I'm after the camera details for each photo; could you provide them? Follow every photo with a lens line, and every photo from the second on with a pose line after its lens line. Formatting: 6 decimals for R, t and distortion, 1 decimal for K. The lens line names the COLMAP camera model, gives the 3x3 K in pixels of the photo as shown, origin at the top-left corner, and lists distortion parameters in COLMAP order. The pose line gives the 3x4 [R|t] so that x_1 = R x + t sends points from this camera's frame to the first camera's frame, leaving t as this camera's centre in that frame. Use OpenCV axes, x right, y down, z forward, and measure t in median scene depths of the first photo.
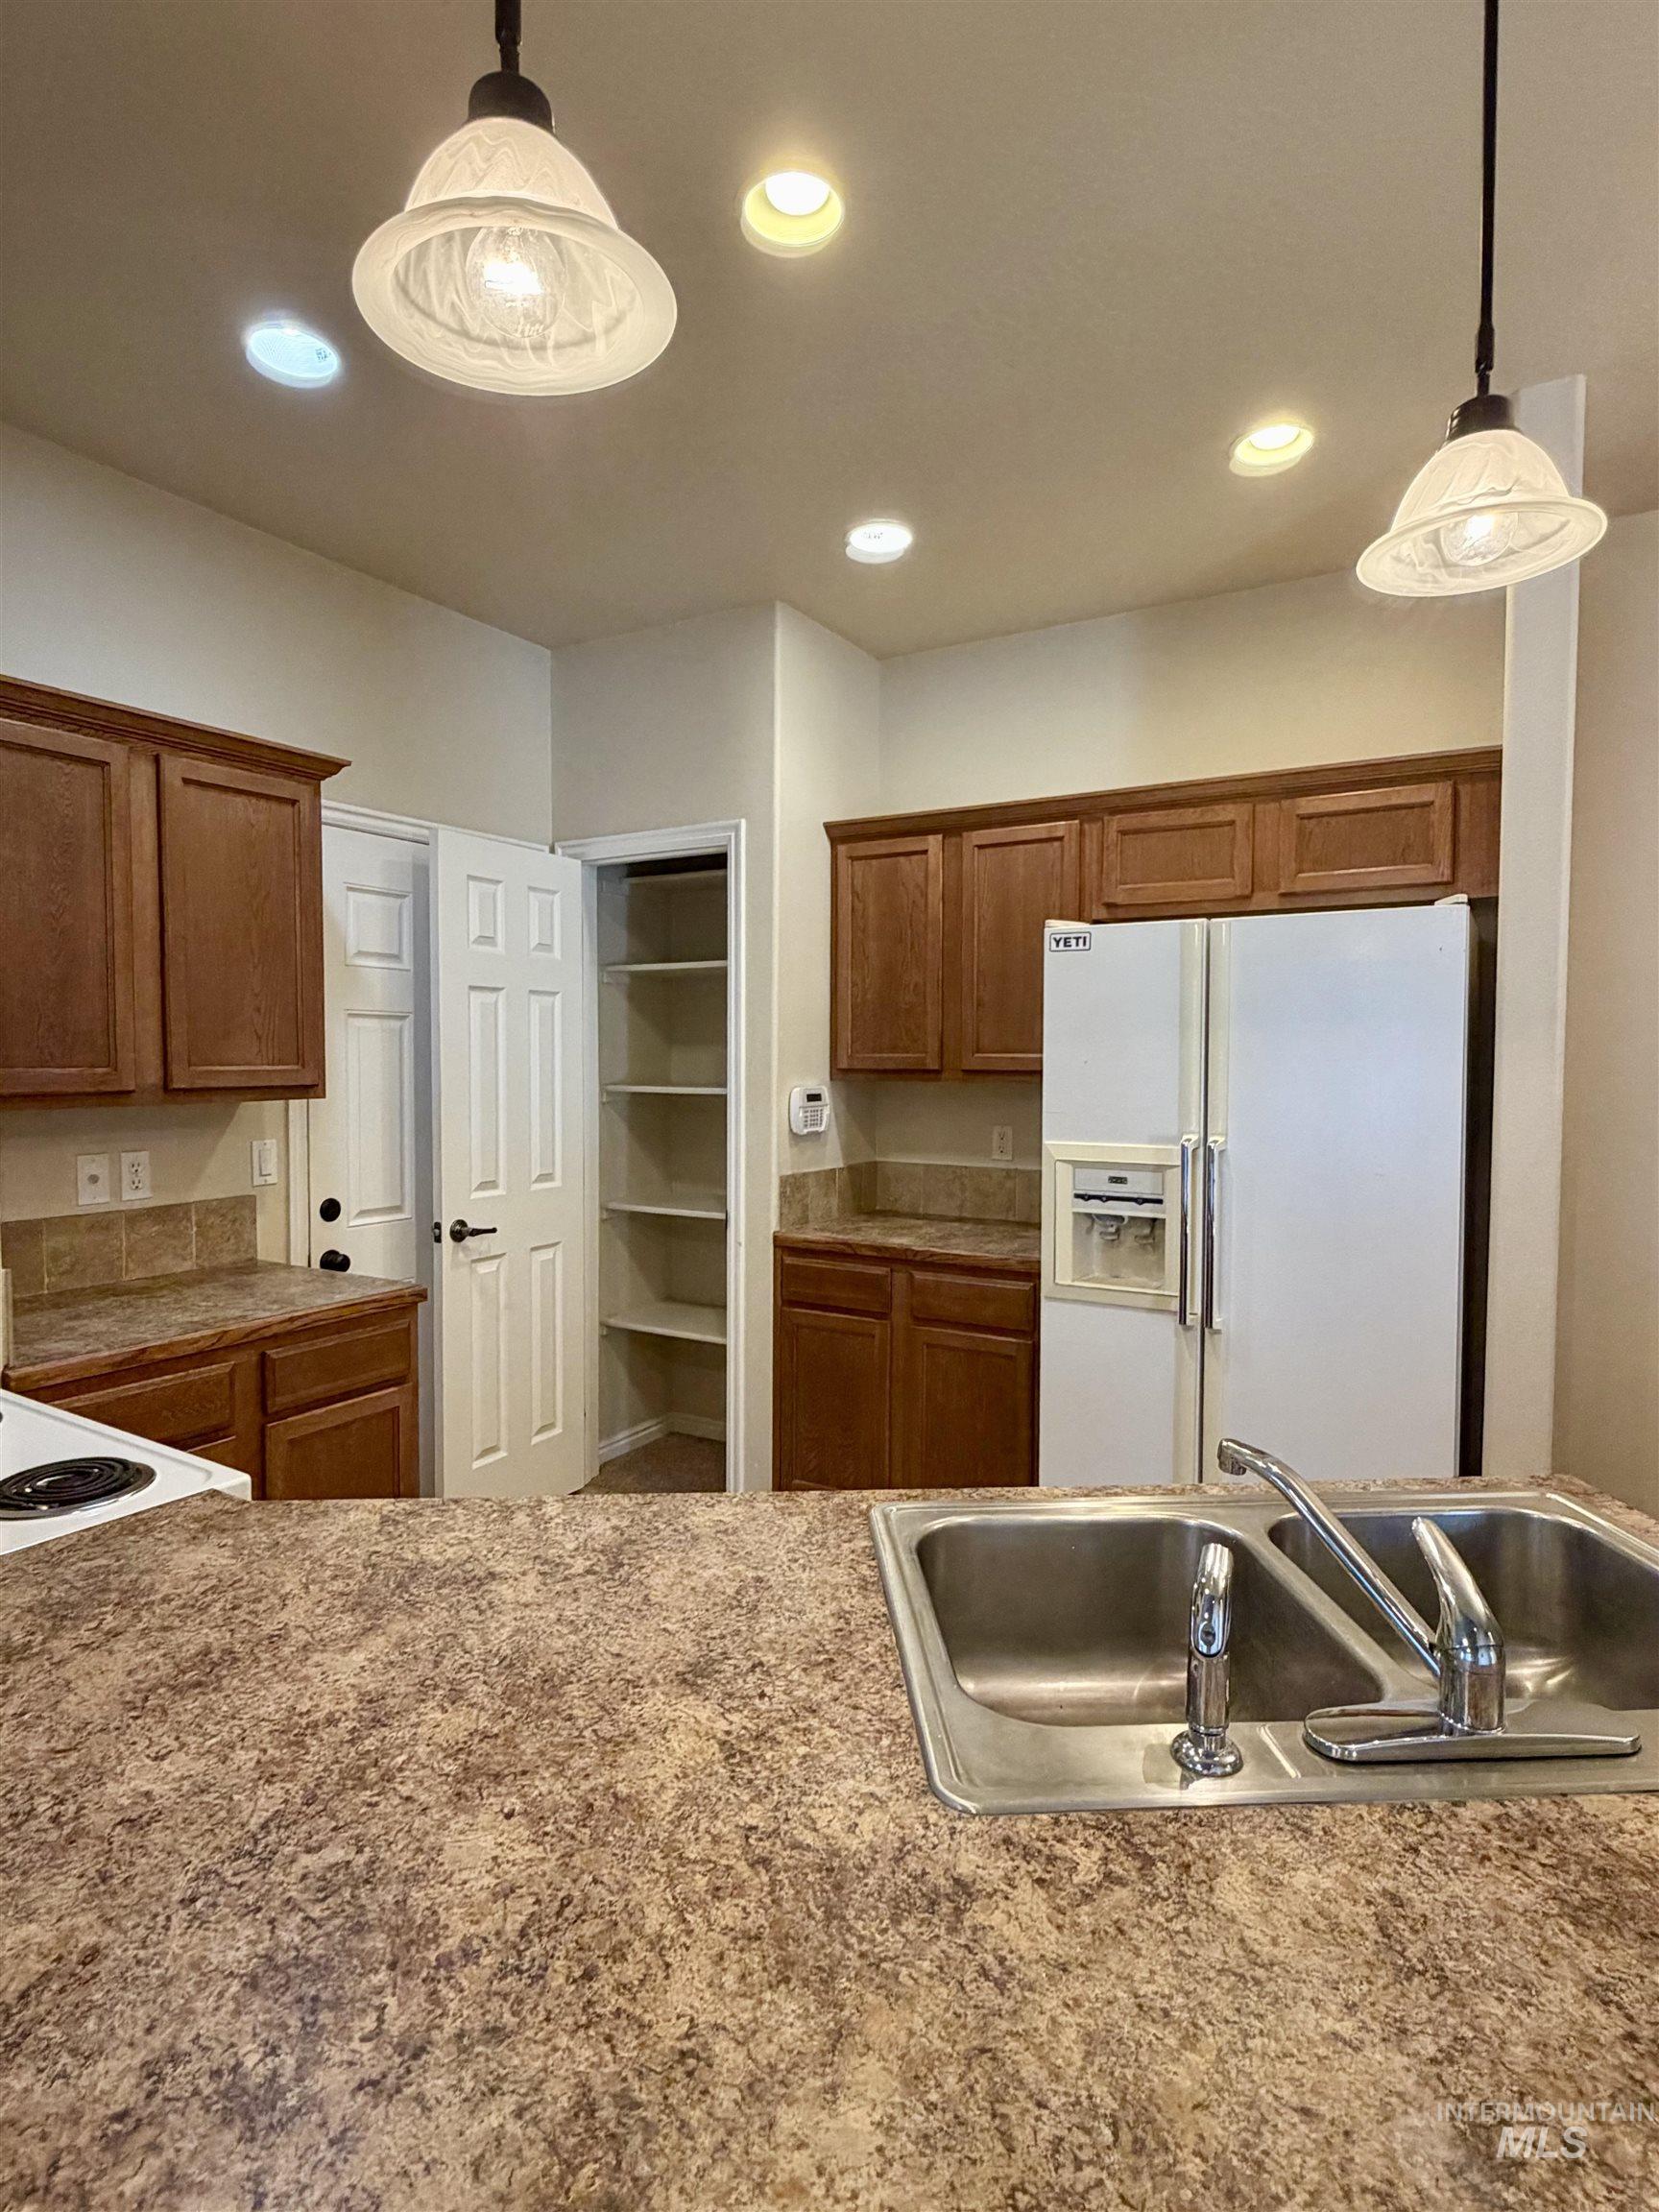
lens RADIAL K [[1180.4, 0, 828.7], [0, 1180.4, 1121.1], [0, 0, 1]] dist [0.011343, -0.005132]
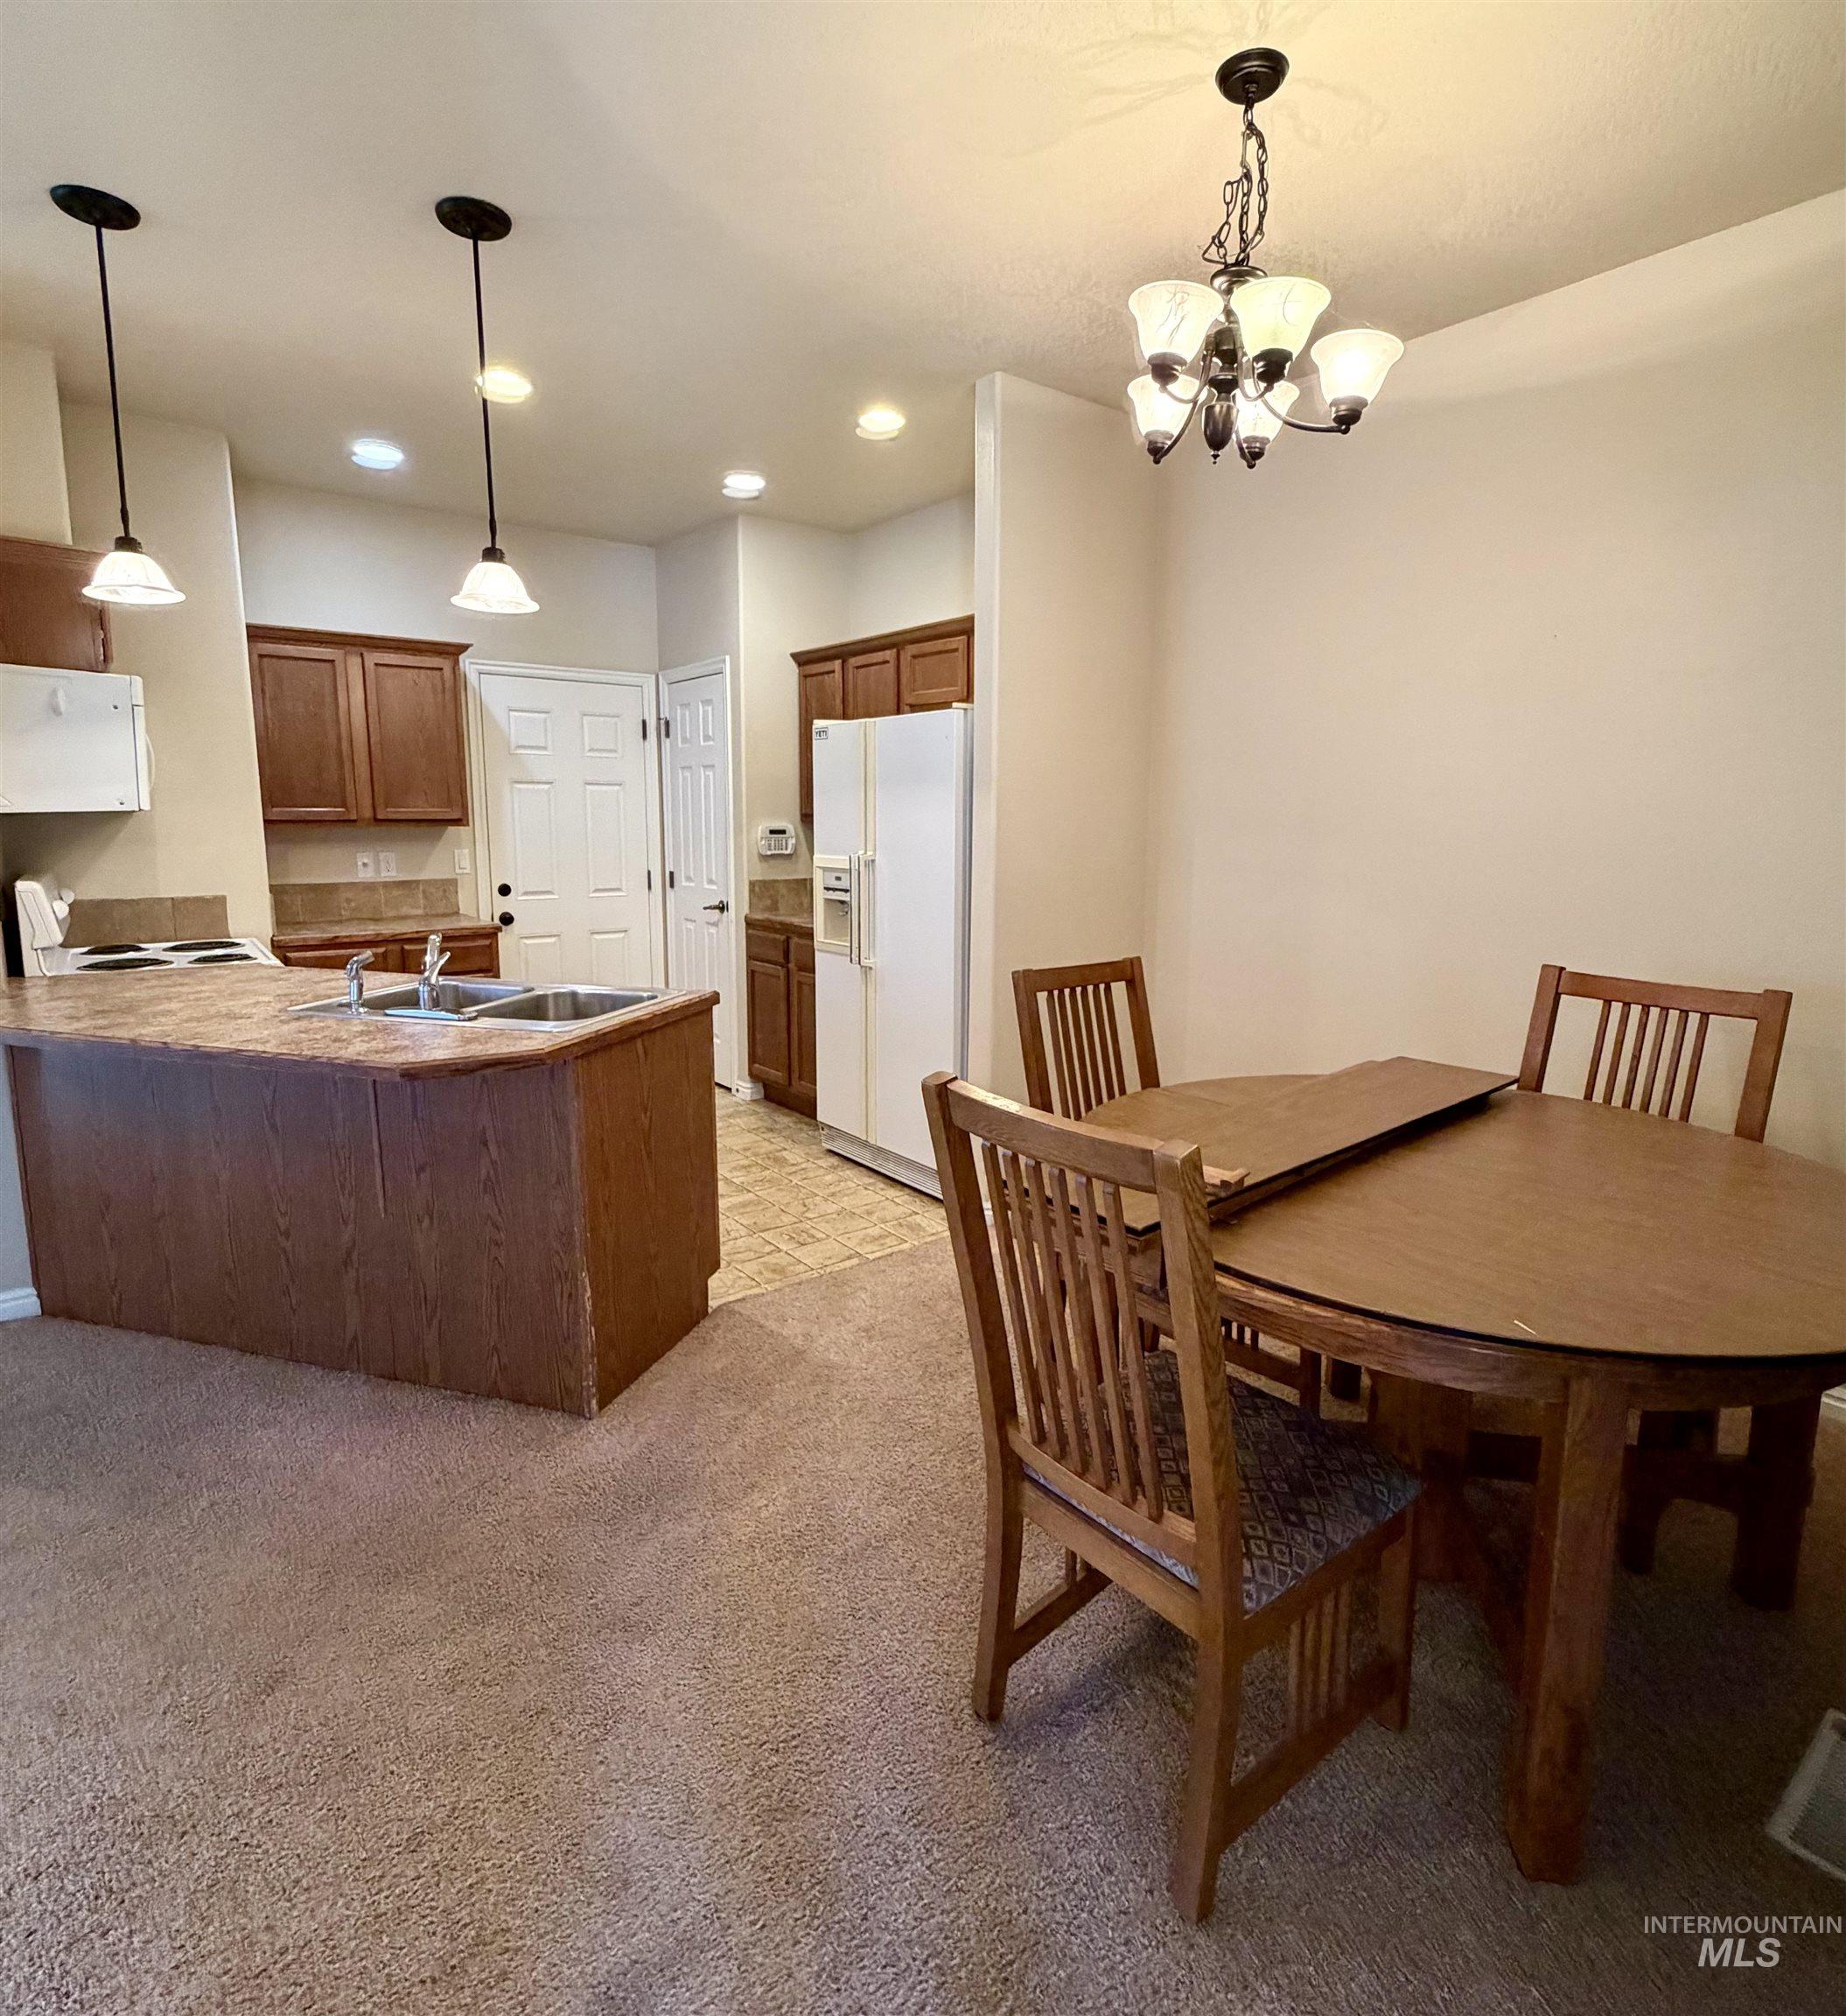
lens RADIAL K [[1090.5, 0, 926.7], [0, 1090.5, 989.6], [0, 0, 1]] dist [0.004963, 0.000949]
pose [[0.936441, 0.058581, -0.345899, 0.873246], [-0.022752, 0.994025, 0.106752, 0.037299], [0.350086, -0.092097, 0.932179, -0.396163]]
